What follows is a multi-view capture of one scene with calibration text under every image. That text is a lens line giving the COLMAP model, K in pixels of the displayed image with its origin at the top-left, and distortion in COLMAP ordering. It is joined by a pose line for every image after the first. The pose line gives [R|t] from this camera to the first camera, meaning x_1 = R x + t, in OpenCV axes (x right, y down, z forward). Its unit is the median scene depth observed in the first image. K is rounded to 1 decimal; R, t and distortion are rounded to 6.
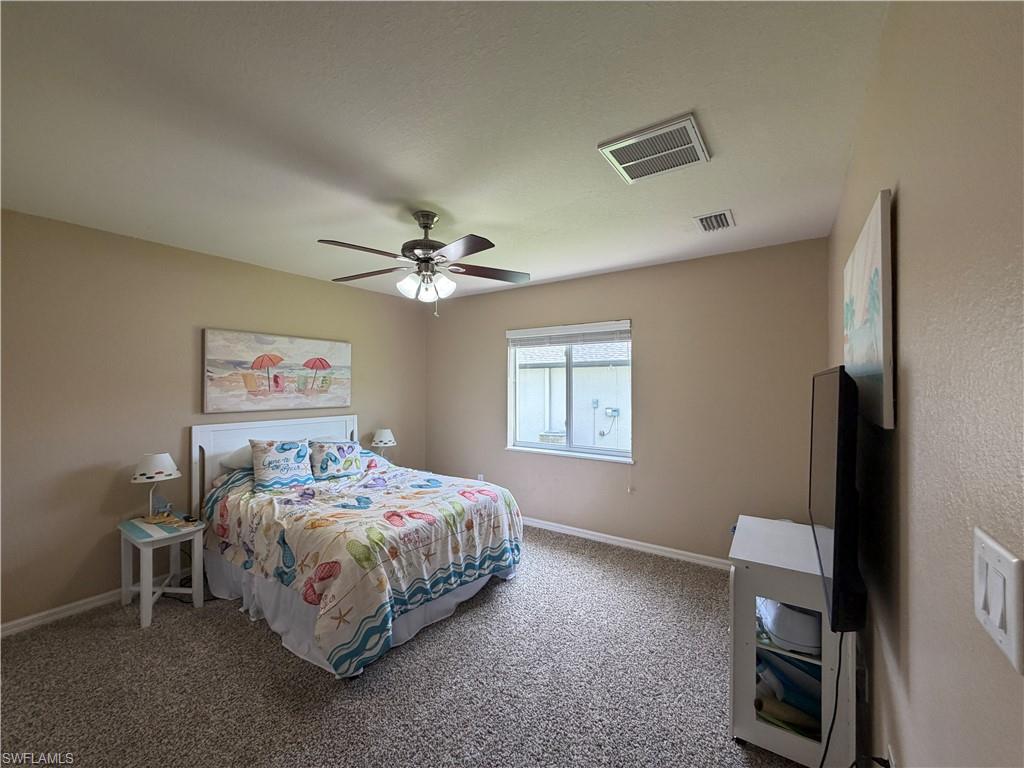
lens RADIAL K [[407.7, 0, 508.8], [0, 407.7, 384.2], [0, 0, 1]] dist [-0.001089, -0.000154]
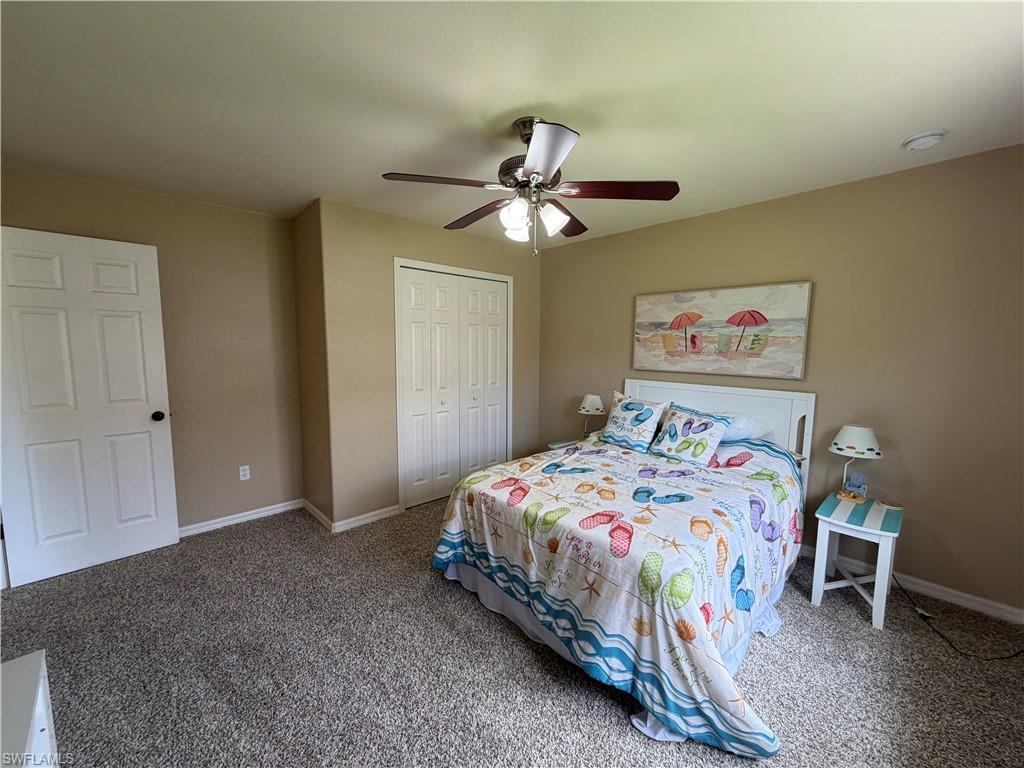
lens RADIAL K [[407.7, 0, 508.8], [0, 407.7, 384.2], [0, 0, 1]] dist [-0.001089, -0.000154]
pose [[-0.225596, 0.093190, -0.969753, 0.429182], [-0.008250, 0.995196, 0.097554, 0.002155], [0.974186, 0.030008, -0.223744, 0.817131]]
